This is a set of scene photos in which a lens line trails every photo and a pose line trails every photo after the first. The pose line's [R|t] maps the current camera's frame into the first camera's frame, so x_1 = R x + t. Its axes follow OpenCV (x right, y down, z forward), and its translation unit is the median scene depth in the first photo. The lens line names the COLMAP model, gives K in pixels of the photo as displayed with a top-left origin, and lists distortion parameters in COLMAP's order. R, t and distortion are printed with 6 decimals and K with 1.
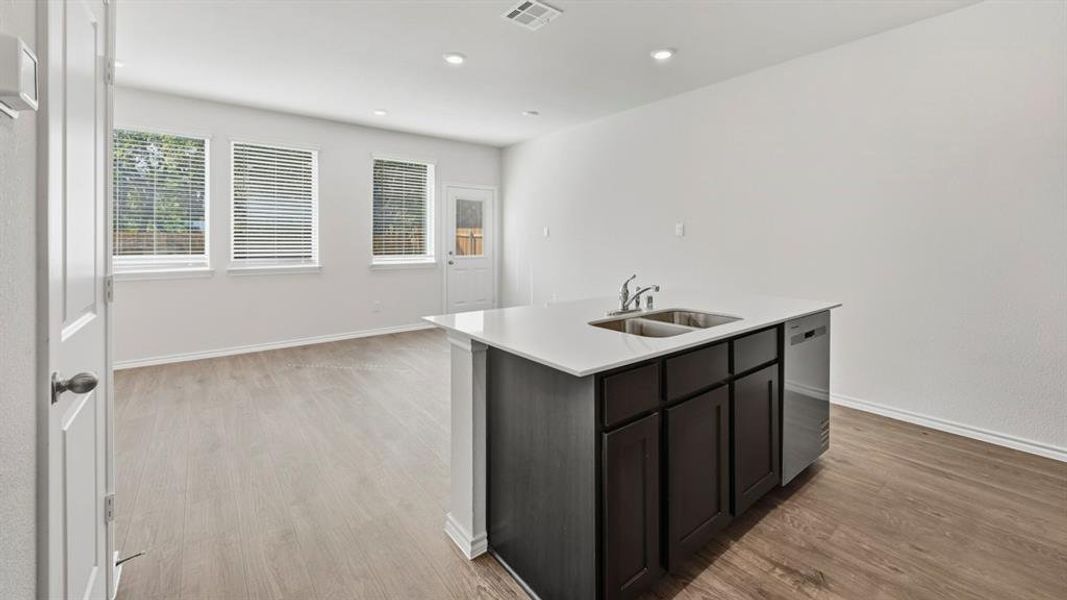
lens RADIAL K [[419.7, 0, 530.3], [0, 419.7, 242.7], [0, 0, 1]] dist [-0.006371, 0.001282]
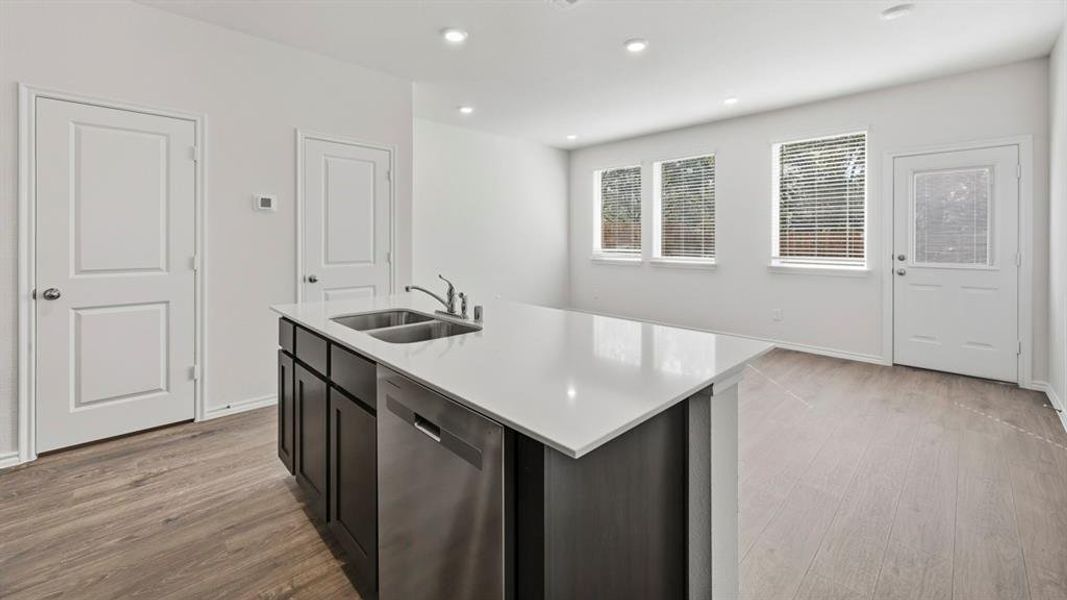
lens RADIAL K [[440.0, 0, 554.4], [0, 440.0, 239.7], [0, 0, 1]] dist [-0.000617, -0.000483]
pose [[0.110856, -0.003666, -0.993830, 1.195909], [-0.002137, 0.999990, -0.003927, 0.001937], [0.993834, 0.002559, 0.110848, 1.078981]]
